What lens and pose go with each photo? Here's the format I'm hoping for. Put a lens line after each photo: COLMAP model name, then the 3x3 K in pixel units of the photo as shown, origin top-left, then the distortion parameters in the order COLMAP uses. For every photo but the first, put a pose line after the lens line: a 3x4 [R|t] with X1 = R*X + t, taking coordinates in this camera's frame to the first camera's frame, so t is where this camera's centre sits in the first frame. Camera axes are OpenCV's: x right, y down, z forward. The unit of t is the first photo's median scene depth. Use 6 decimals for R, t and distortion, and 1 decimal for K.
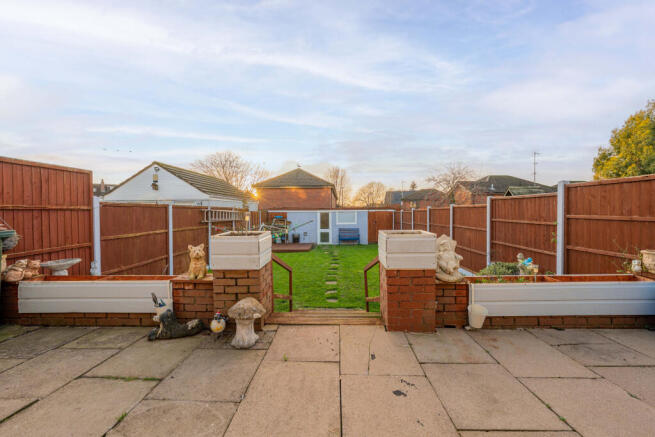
lens RADIAL K [[261.0, 0, 326.9], [0, 261.0, 215.1], [0, 0, 1]] dist [-0.000171, 0.000228]
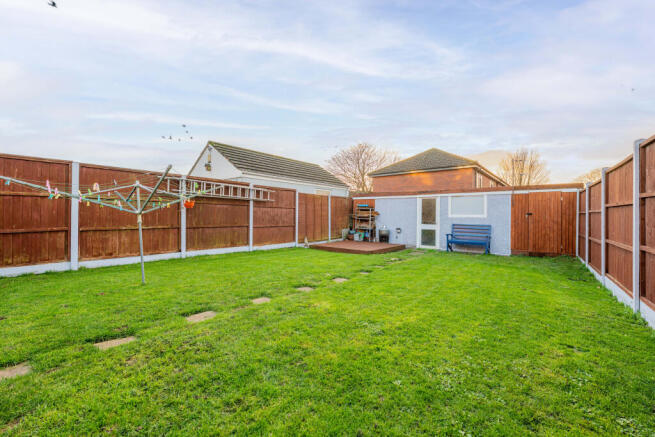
lens RADIAL K [[261.0, 0, 327.6], [0, 261.0, 215.4], [0, 0, 1]] dist [-0.000171, 0.000228]
pose [[0.785884, 0.015609, -0.618177, 0.191476], [-0.025854, 0.999637, -0.007627, 0.043086], [0.617834, 0.021976, 0.786002, 0.357884]]
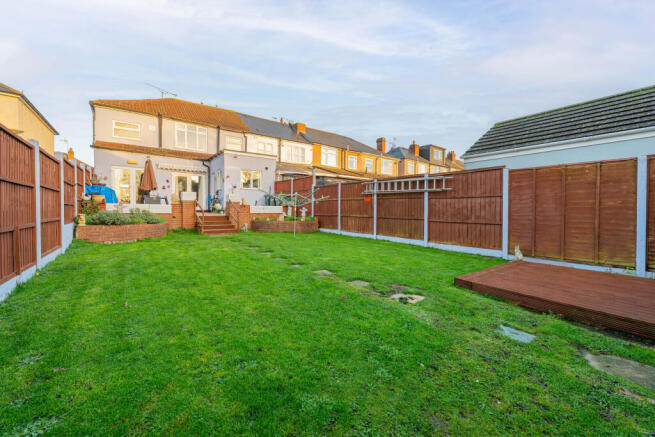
lens RADIAL K [[261.0, 0, 330.9], [0, 261.0, 217.6], [0, 0, 1]] dist [-0.000171, 0.000228]
pose [[-0.782079, 0.013875, -0.623025, 0.186417], [-0.018108, 0.998824, 0.044975, 0.042000], [0.622917, 0.046456, -0.780908, 0.929818]]
